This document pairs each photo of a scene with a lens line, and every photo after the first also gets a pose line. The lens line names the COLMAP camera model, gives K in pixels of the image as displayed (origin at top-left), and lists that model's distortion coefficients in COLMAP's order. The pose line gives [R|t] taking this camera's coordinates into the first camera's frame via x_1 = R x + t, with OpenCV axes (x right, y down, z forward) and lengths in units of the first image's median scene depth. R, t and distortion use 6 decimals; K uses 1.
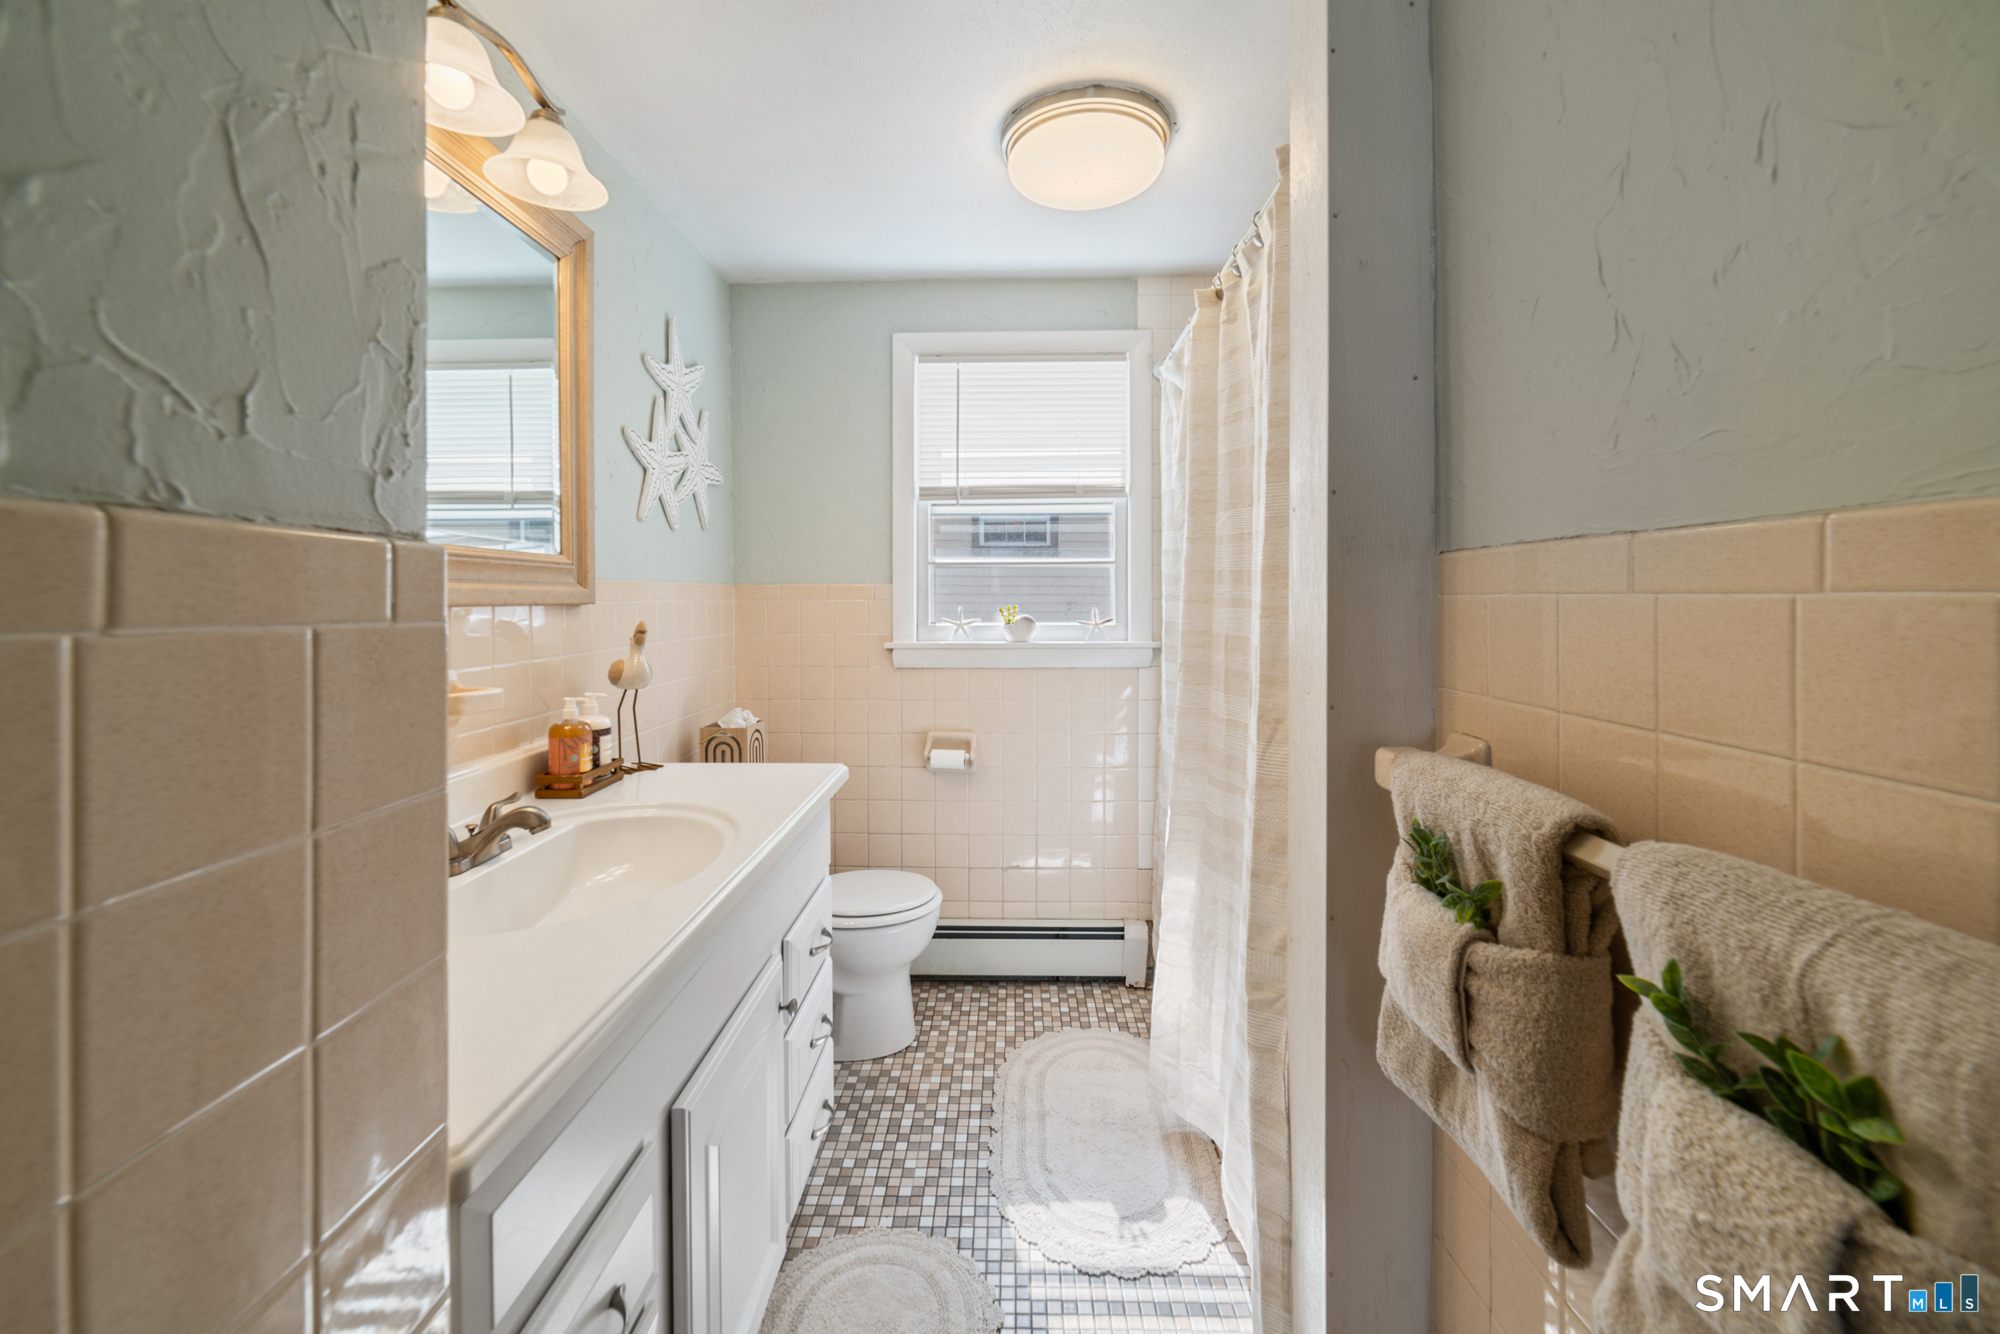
lens RADIAL K [[808.7, 0, 992.2], [0, 808.7, 604.7], [0, 0, 1]] dist [-0.002318, 0.005176]
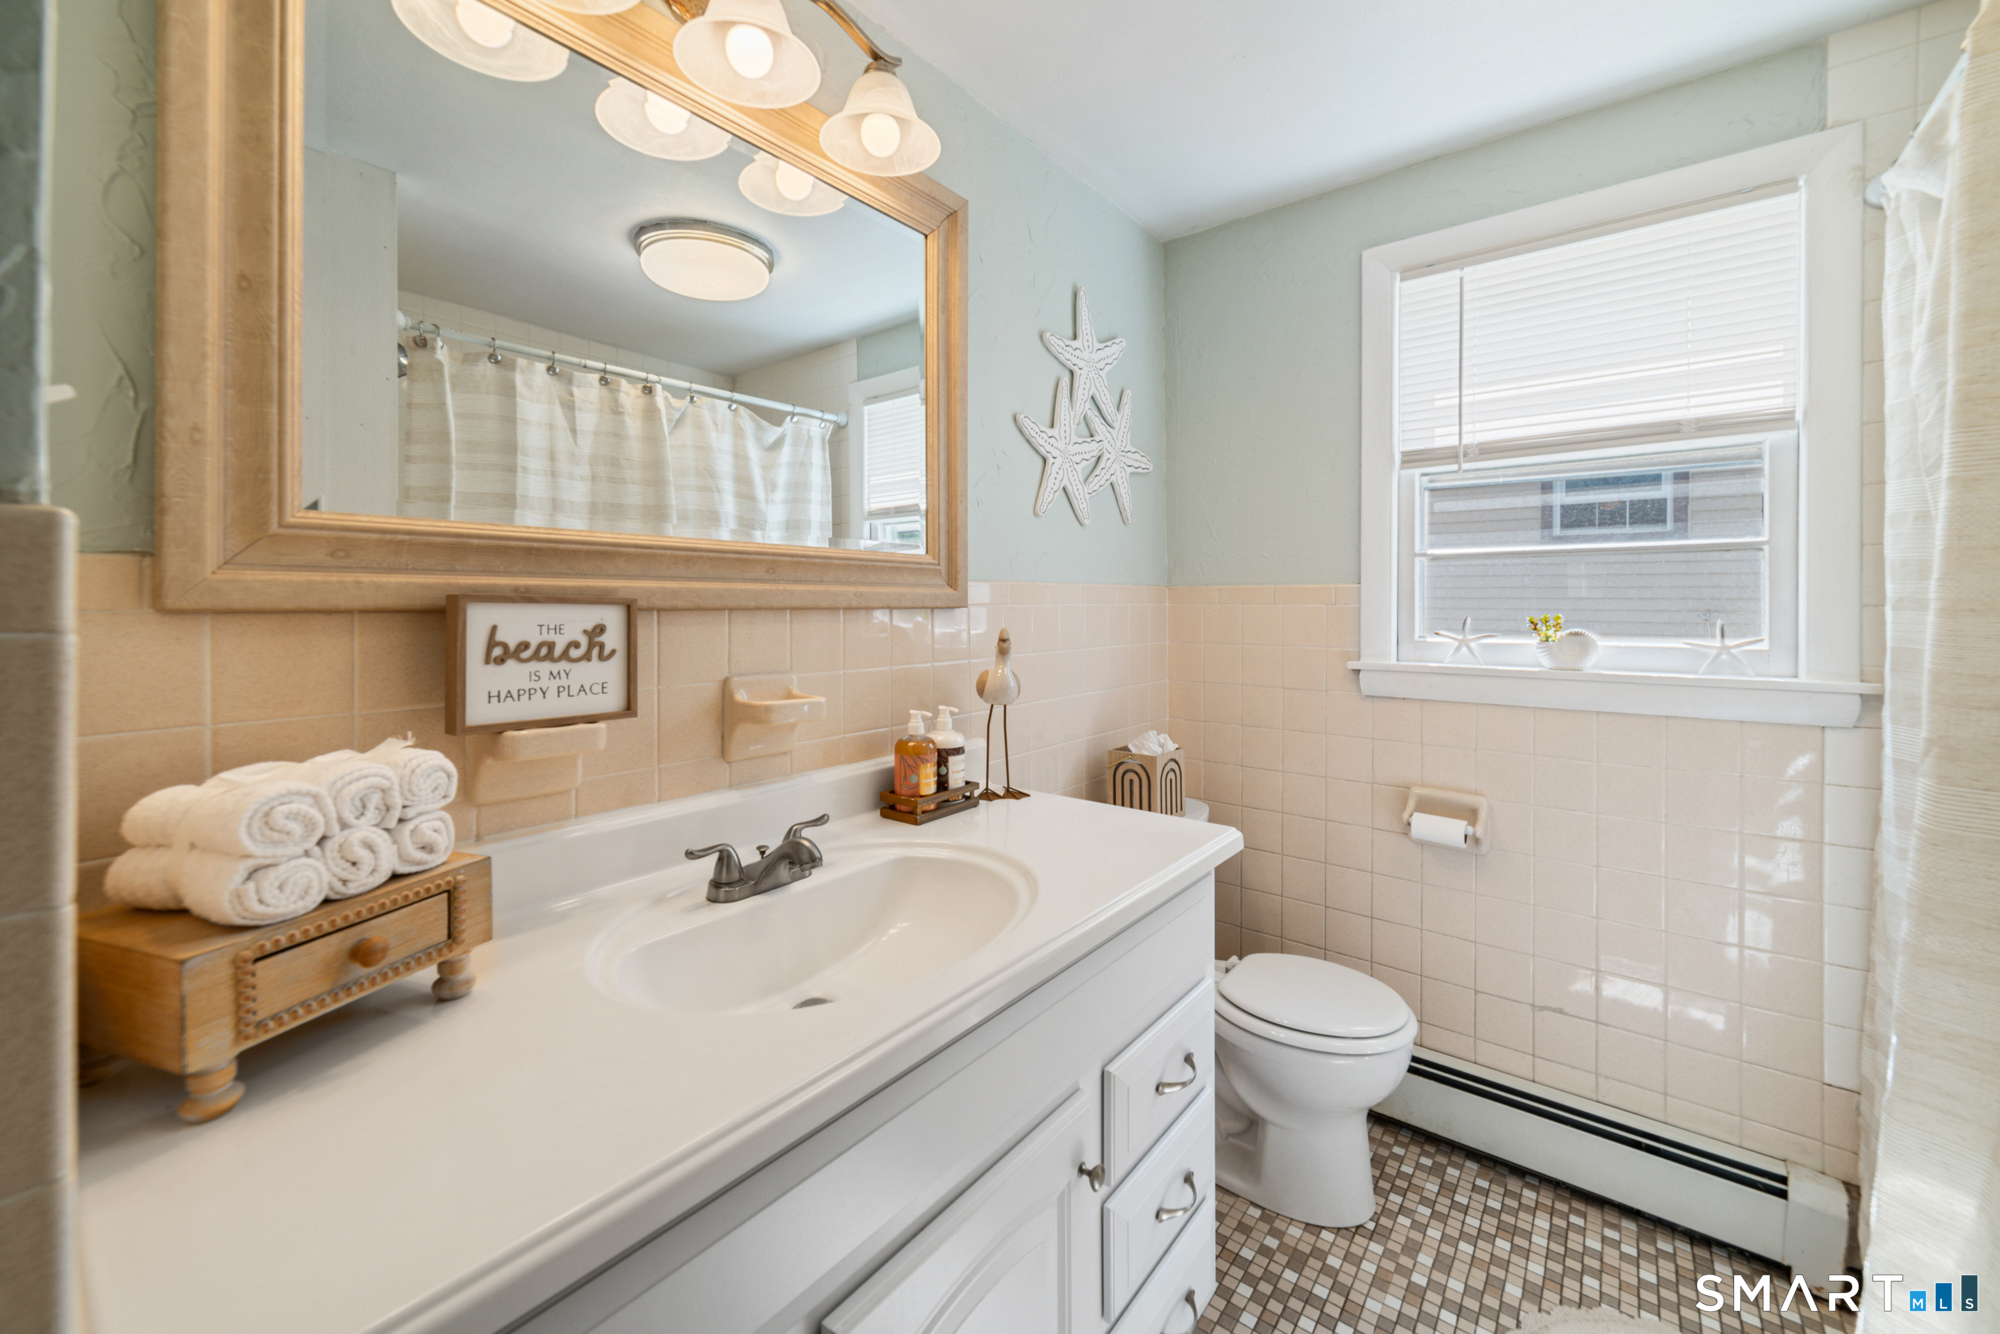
lens RADIAL K [[808.7, 0, 992.2], [0, 808.7, 604.7], [0, 0, 1]] dist [-0.002318, 0.005176]
pose [[0.801363, 0.005970, -0.598149, 0.059578], [-0.008859, 0.999959, -0.001888, -0.001925], [0.598113, 0.006812, 0.801383, 0.215792]]
